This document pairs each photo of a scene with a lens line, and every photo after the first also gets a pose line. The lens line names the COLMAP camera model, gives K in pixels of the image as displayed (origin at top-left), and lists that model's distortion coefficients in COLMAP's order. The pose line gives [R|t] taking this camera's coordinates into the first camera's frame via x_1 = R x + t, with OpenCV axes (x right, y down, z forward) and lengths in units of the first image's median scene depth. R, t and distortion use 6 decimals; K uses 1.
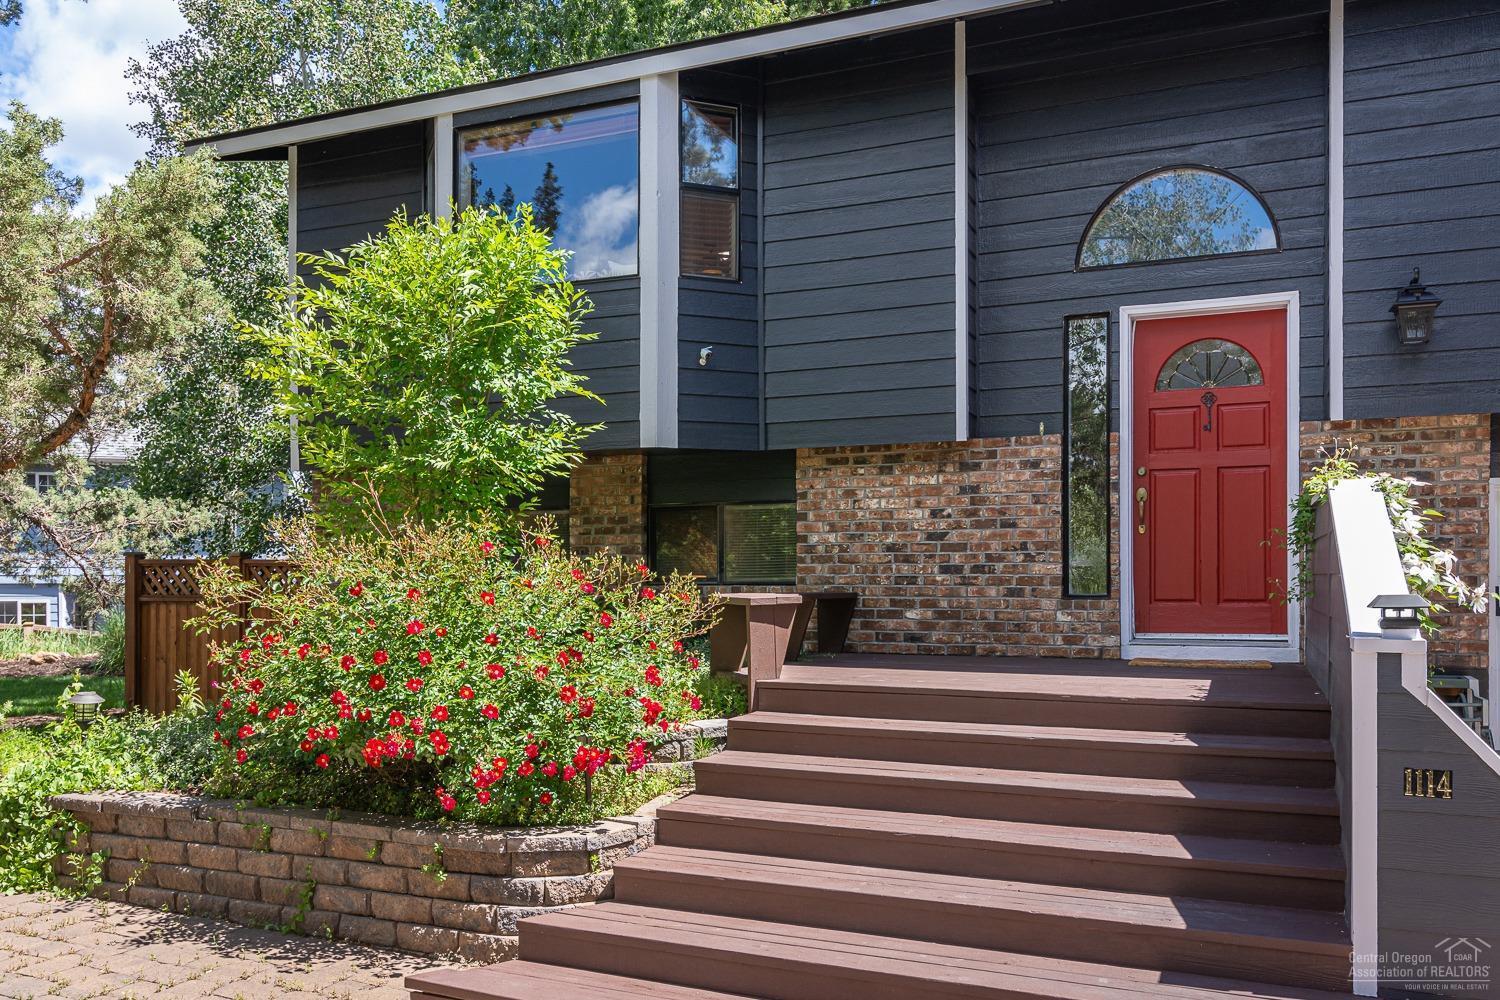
lens RADIAL K [[1192.9, 0, 748.8], [0, 1192.9, 570.2], [0, 0, 1]] dist [0.000530, 0.001468]
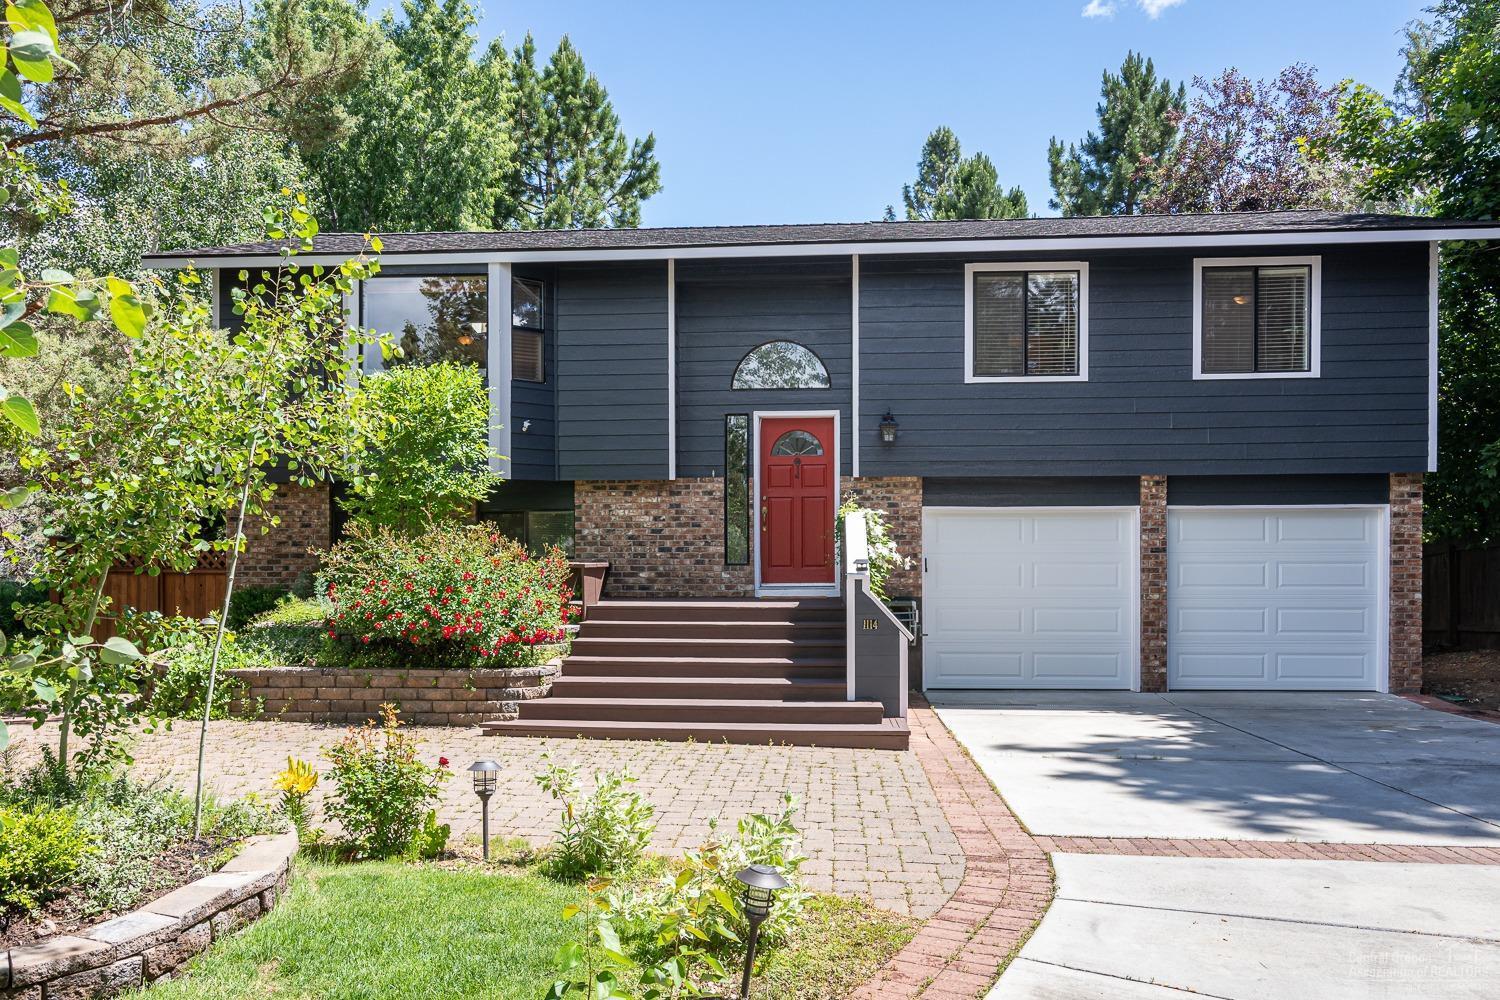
lens RADIAL K [[1086.0, 0, 750.0], [0, 1086.0, 500.0], [0, 0, 1]] dist [0.000457, 0.000497]
pose [[0.946622, 0.015915, 0.321953, -0.248198], [-0.001185, 0.998945, -0.045897, -0.000380], [-0.322344, 0.043066, 0.945642, -0.624819]]
